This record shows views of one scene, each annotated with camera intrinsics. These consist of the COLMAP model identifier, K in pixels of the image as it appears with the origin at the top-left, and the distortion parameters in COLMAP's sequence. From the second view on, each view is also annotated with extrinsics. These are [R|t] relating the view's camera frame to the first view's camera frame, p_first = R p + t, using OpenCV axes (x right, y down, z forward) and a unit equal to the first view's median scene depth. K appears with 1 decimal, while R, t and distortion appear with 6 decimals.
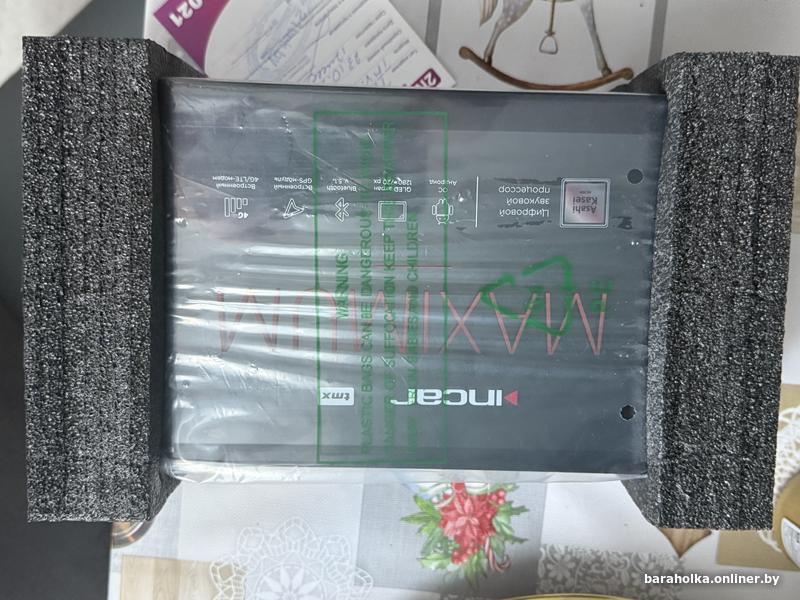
lens RADIAL K [[826.8, 0, 400.0], [0, 826.8, 300.0], [0, 0, 1]] dist [-0.007108, -0.130380]
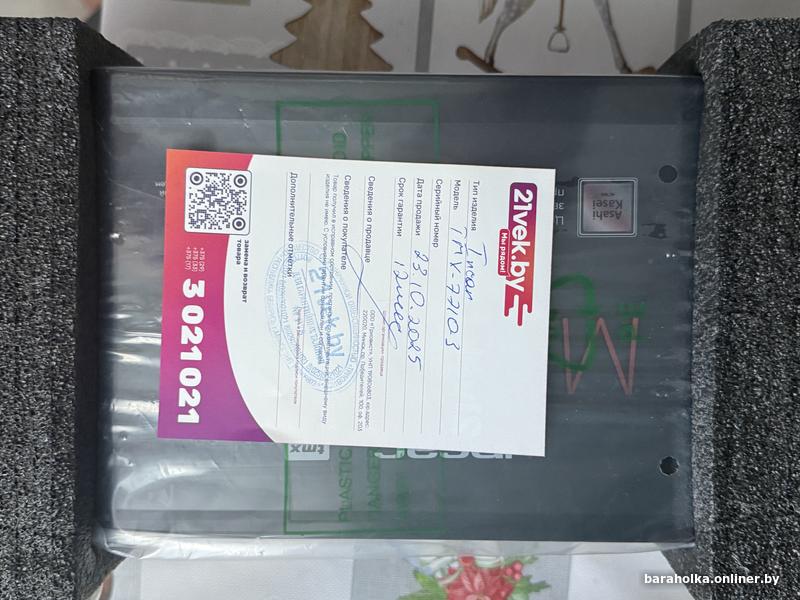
lens RADIAL K [[826.8, 0, 400.0], [0, 826.8, 300.0], [0, 0, 1]] dist [-0.007108, -0.130380]
pose [[0.999632, -0.015688, -0.022140, 0.034611], [0.013960, 0.996998, -0.076163, 0.033755], [0.023268, 0.075826, 0.996850, 0.184573]]
